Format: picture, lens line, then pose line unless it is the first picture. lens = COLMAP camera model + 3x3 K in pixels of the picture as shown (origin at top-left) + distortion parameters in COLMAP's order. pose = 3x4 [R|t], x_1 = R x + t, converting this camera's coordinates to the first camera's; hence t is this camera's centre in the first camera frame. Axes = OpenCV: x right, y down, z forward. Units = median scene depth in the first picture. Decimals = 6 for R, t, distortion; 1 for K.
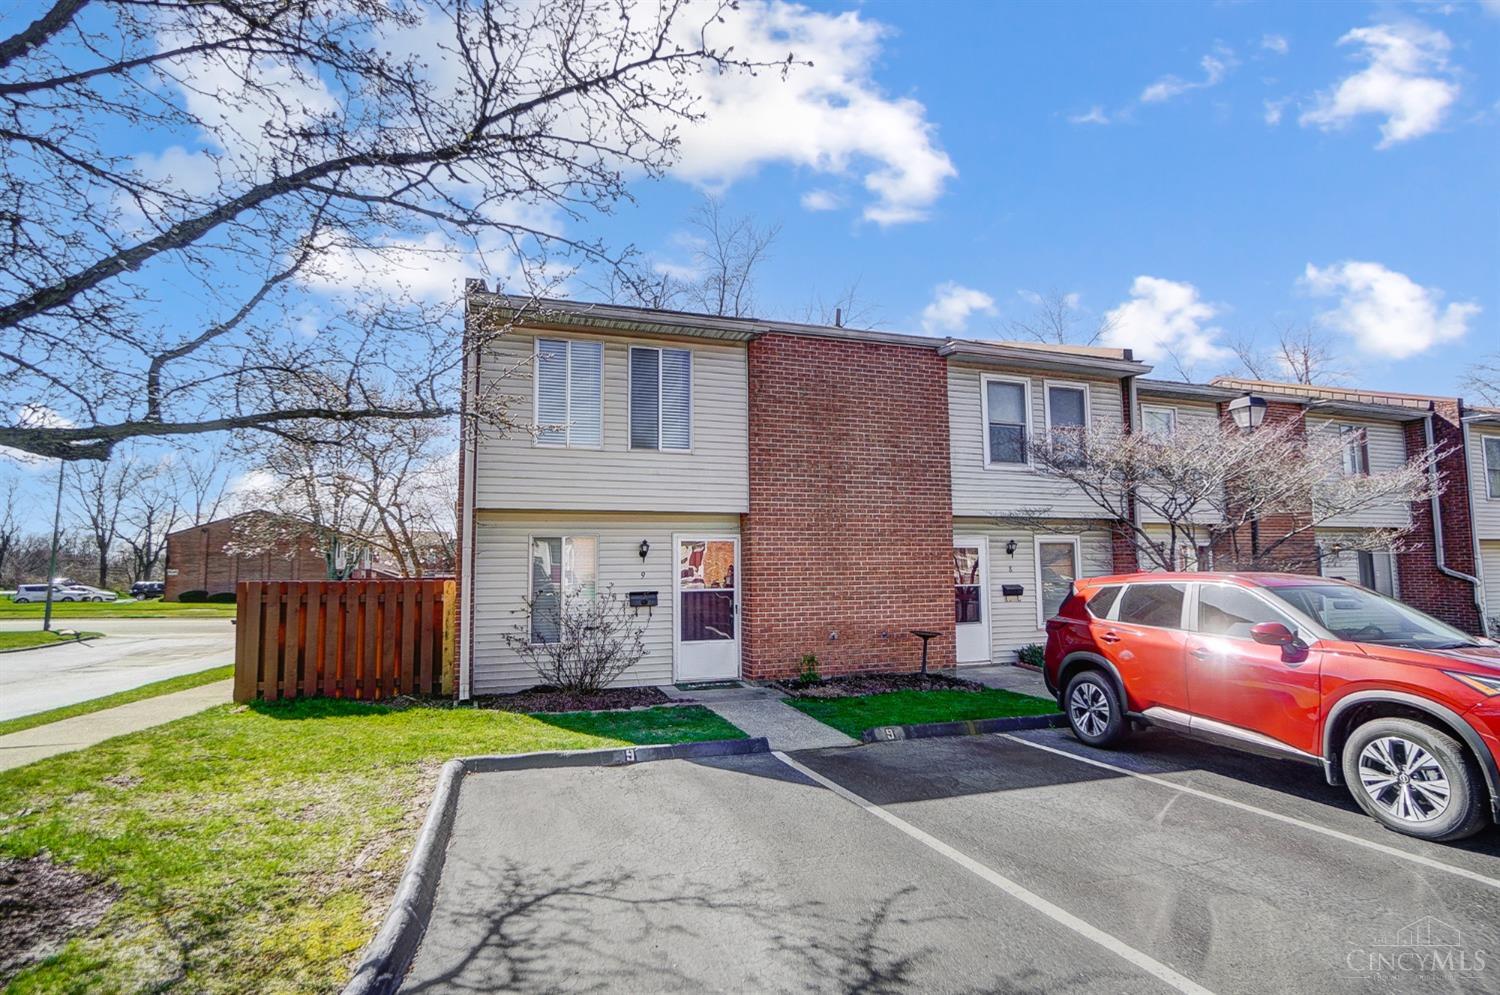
lens RADIAL K [[737.3, 0, 750.0], [0, 737.3, 497.5], [0, 0, 1]] dist [-0.052356, -0.000043]
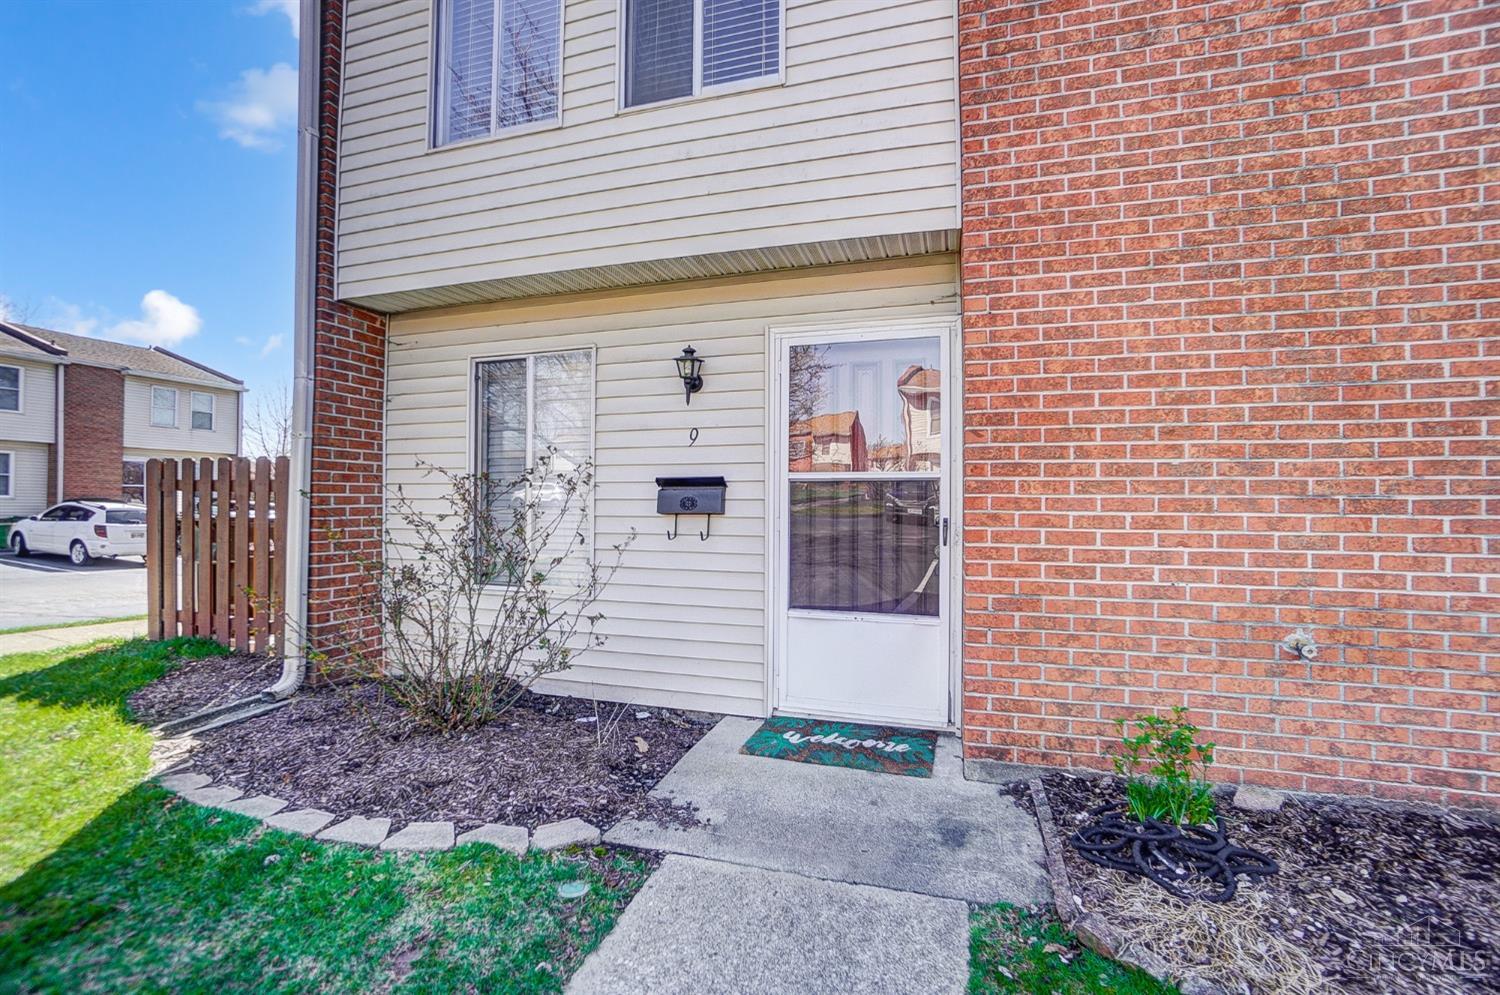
lens RADIAL K [[663.6, 0, 749.2], [0, 663.6, 496.5], [0, 0, 1]] dist [-0.063660, 0.023409]
pose [[0.814237, 0.006279, -0.580499, 0.086587], [0.041641, 0.996734, 0.069189, 0.111324], [0.579037, -0.080508, 0.811316, 0.706320]]
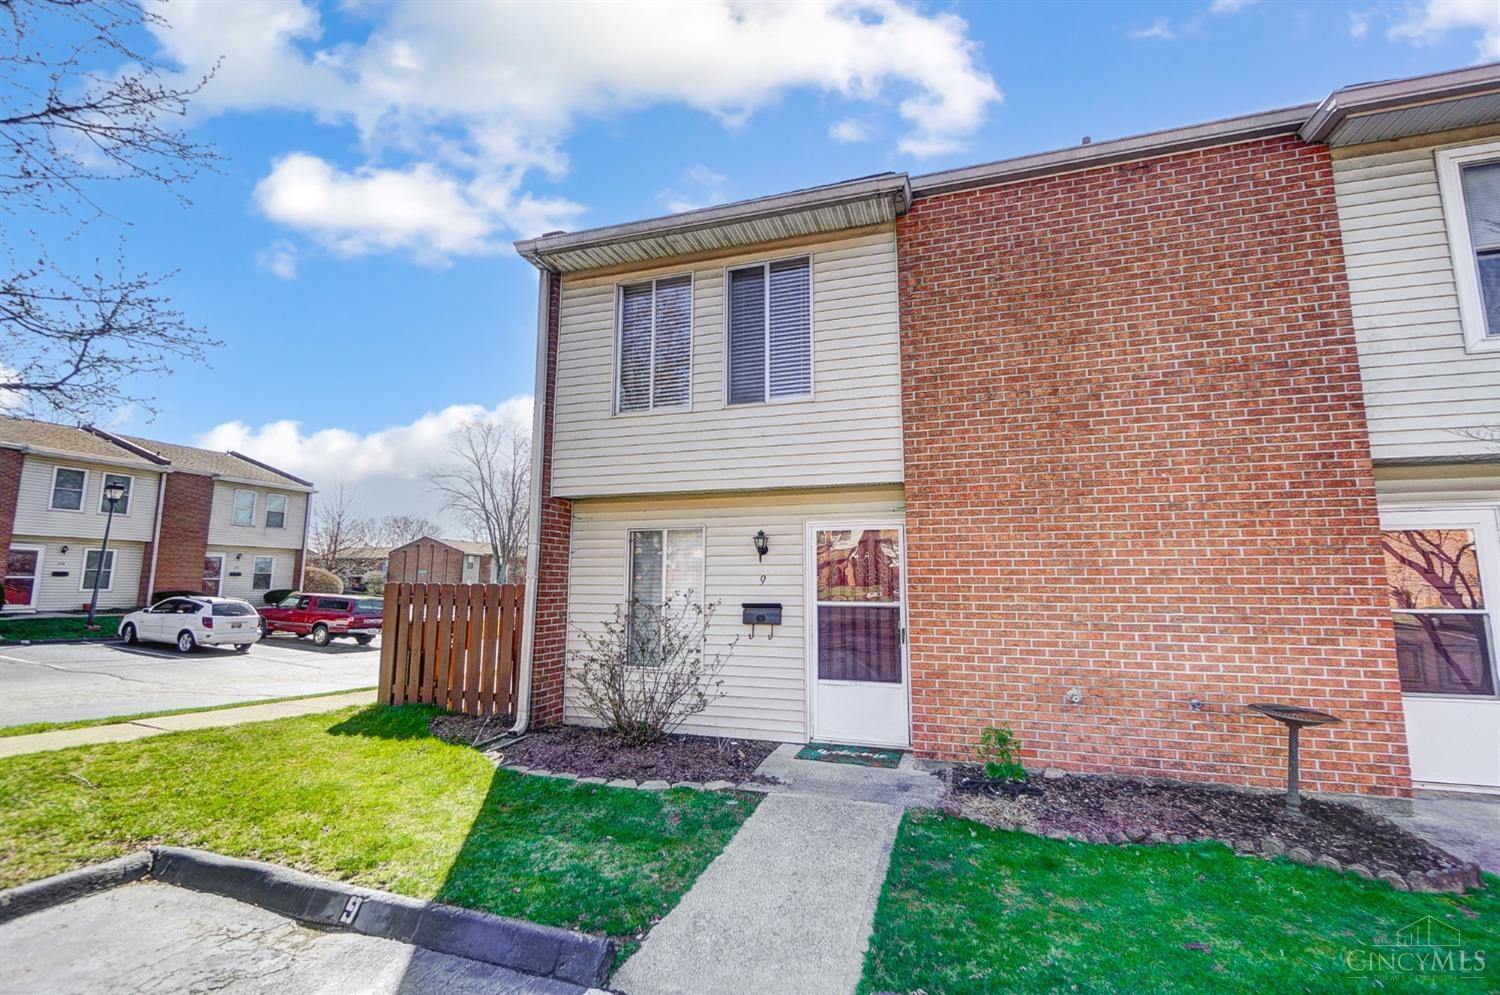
lens RADIAL K [[649.1, 0, 751.8], [0, 649.1, 496.8], [0, 0, 1]] dist [-0.001525, -0.001055]
pose [[0.807421, -0.069444, -0.585875, 0.214004], [0.043705, 0.997360, -0.057985, 0.059699], [0.588355, 0.021213, 0.808325, 0.474229]]
